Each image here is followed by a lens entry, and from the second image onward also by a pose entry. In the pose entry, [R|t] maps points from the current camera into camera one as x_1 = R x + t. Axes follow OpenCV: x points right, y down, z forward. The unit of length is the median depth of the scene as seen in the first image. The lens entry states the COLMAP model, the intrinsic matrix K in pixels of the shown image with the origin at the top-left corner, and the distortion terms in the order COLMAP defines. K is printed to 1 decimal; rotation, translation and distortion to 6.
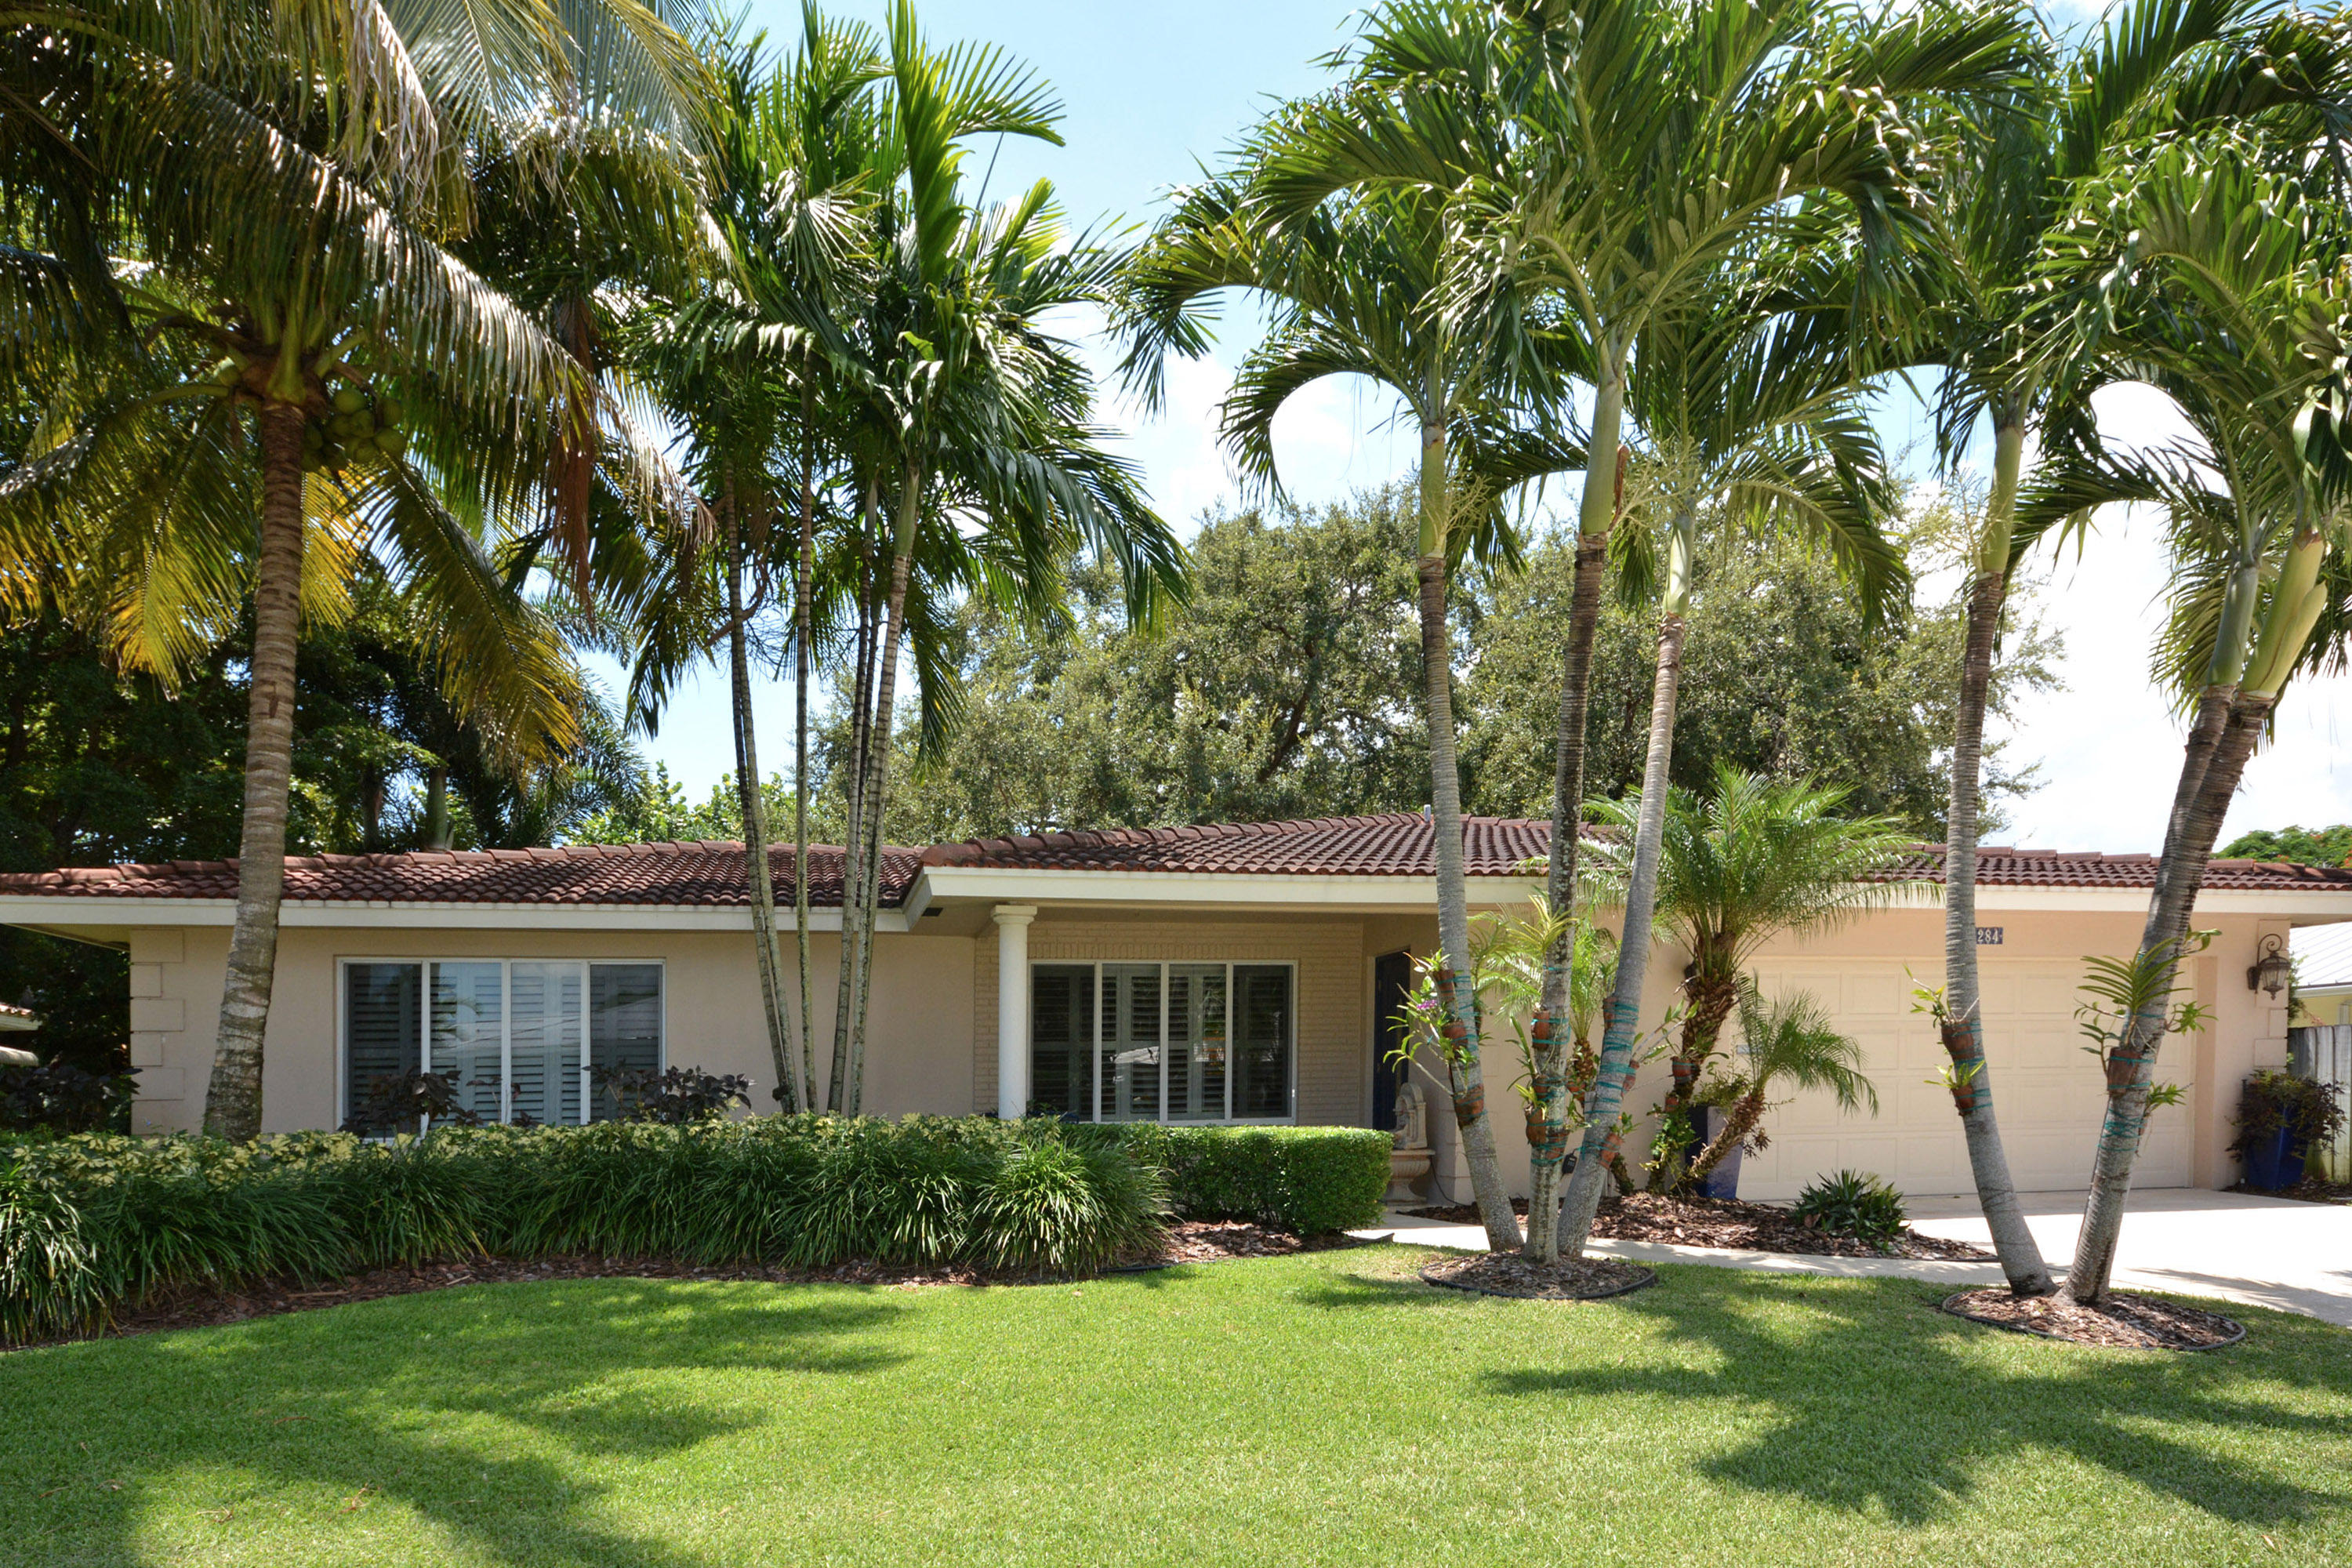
lens RADIAL K [[1325.8, 0, 1176.2], [0, 1325.8, 864.9], [0, 0, 1]] dist [0.000675, 0.000250]
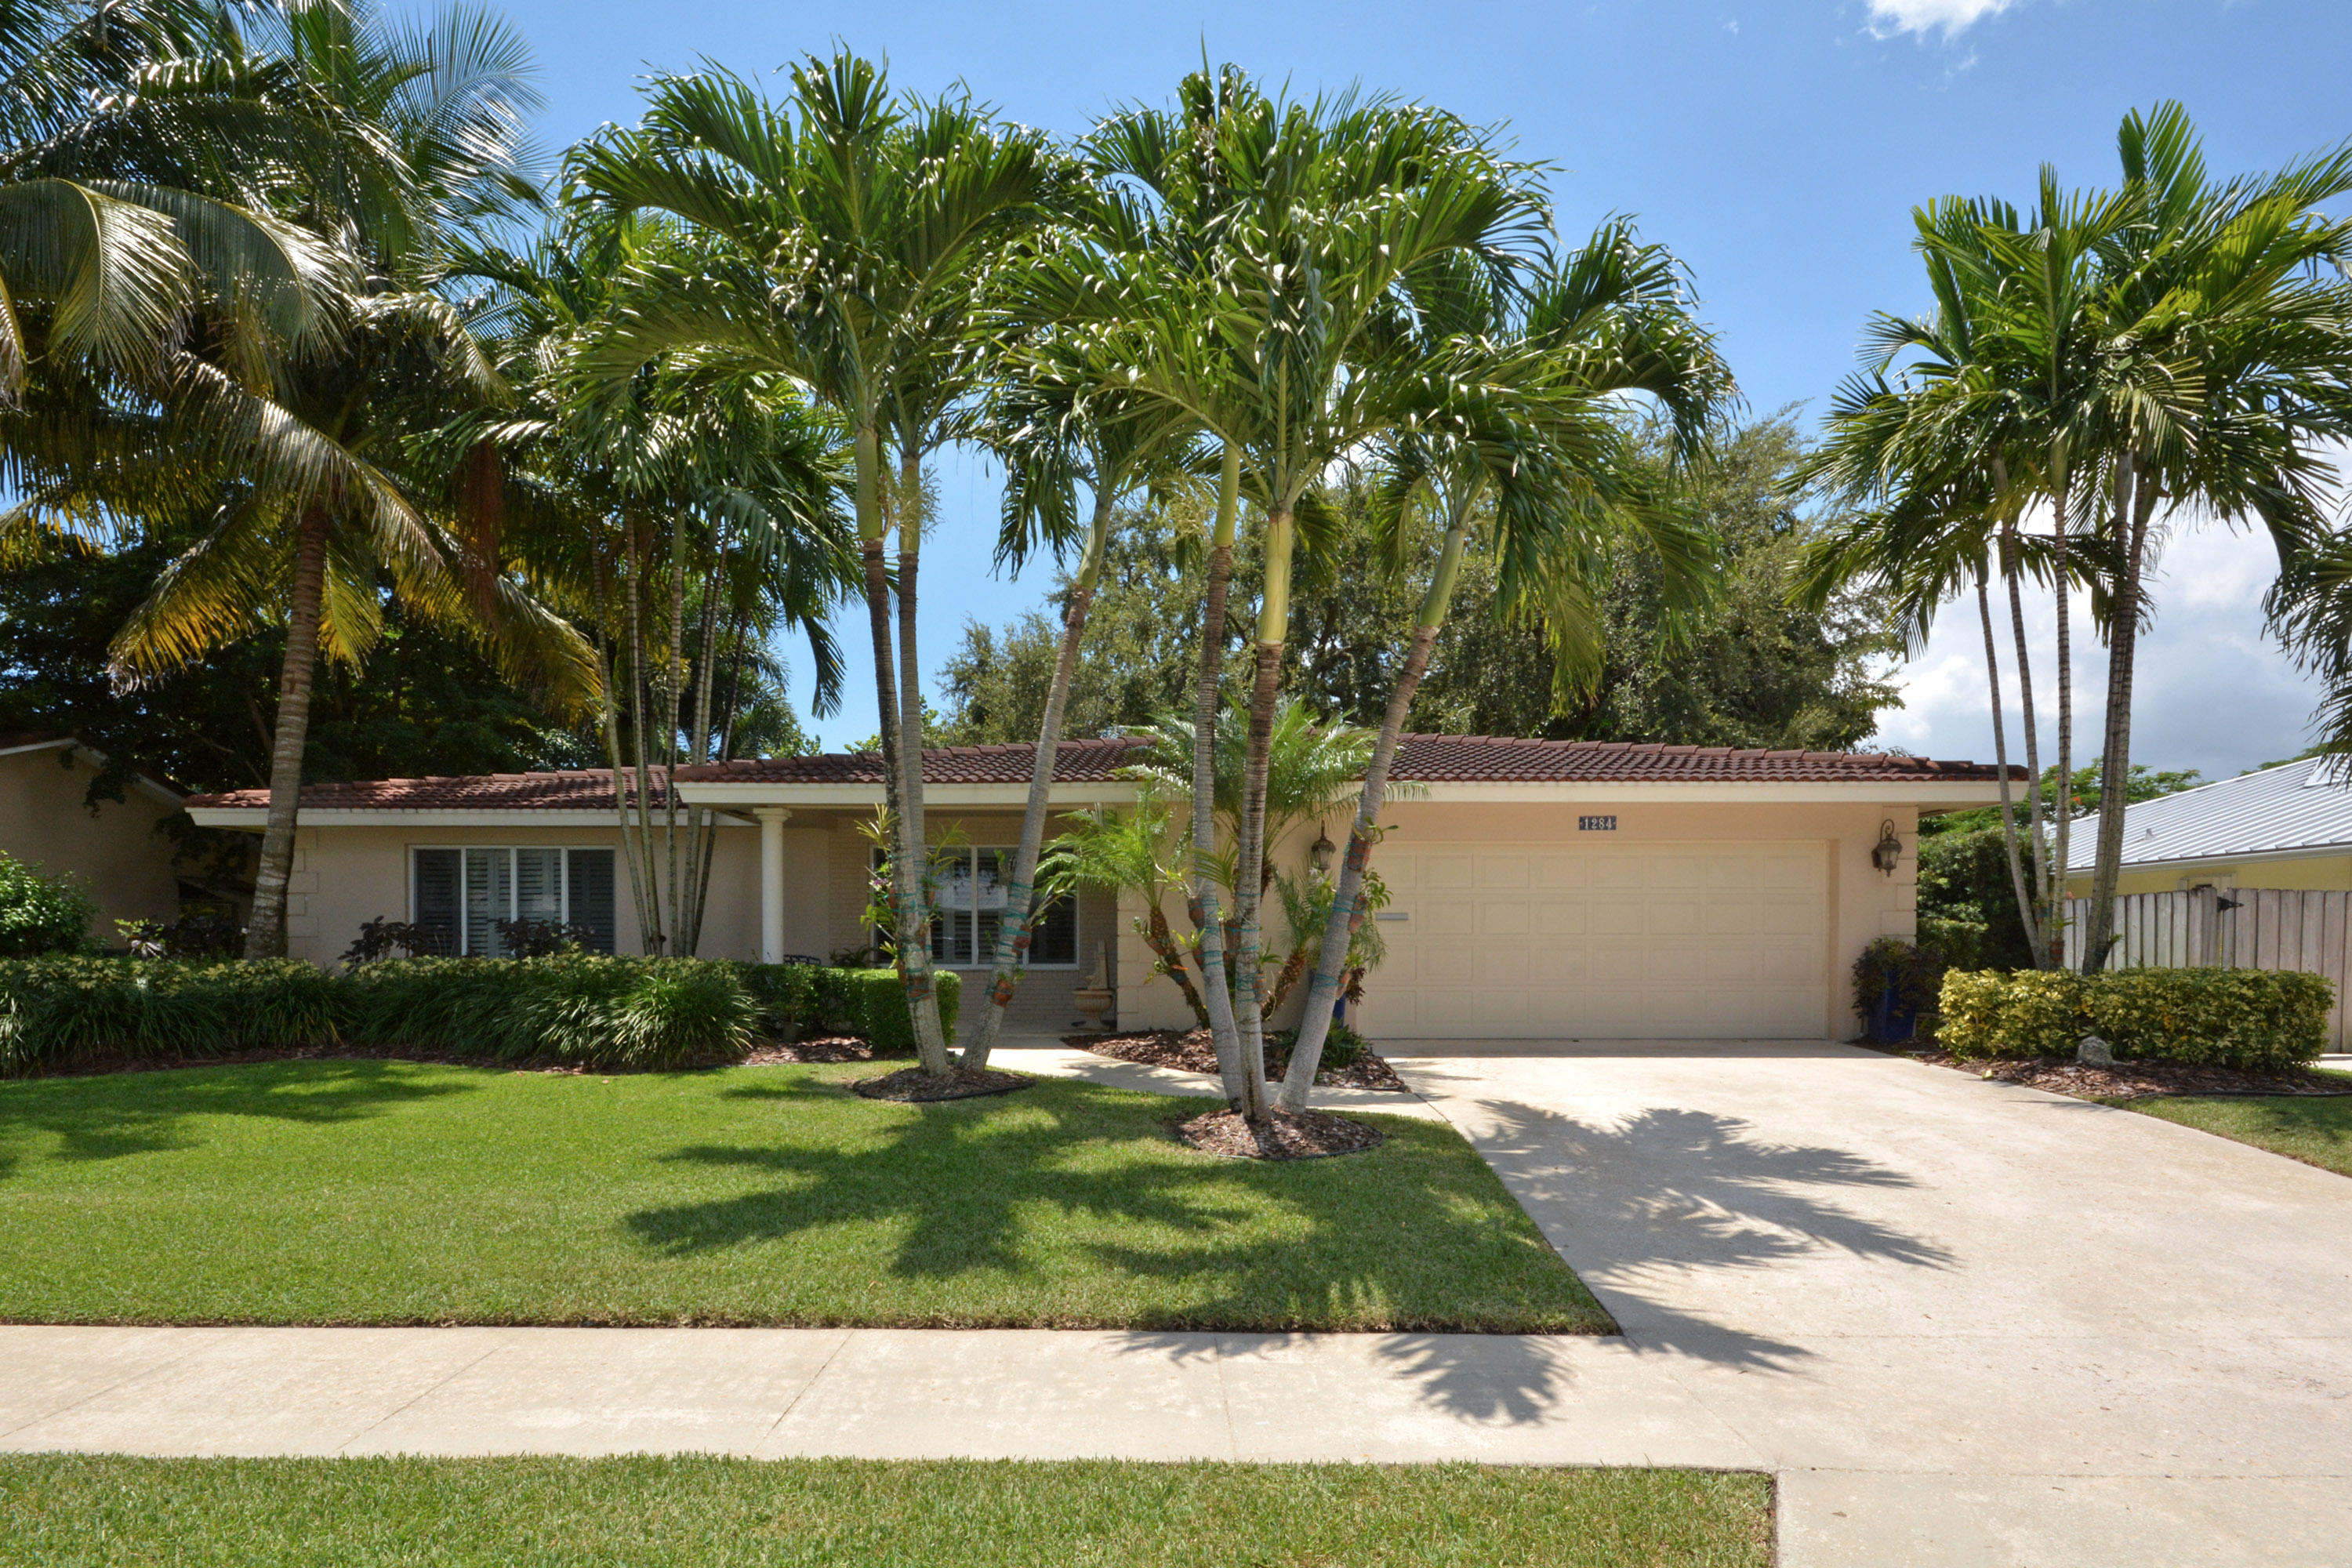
lens RADIAL K [[1047.4, 0, 1268.6], [0, 1047.4, 736.2], [0, 0, 1]] dist [-0.007826, 0.000041]
pose [[0.981706, -0.022992, -0.189011, 0.765401], [0.017876, 0.999428, -0.028725, -0.005531], [0.189563, 0.024820, 0.981555, 0.014264]]
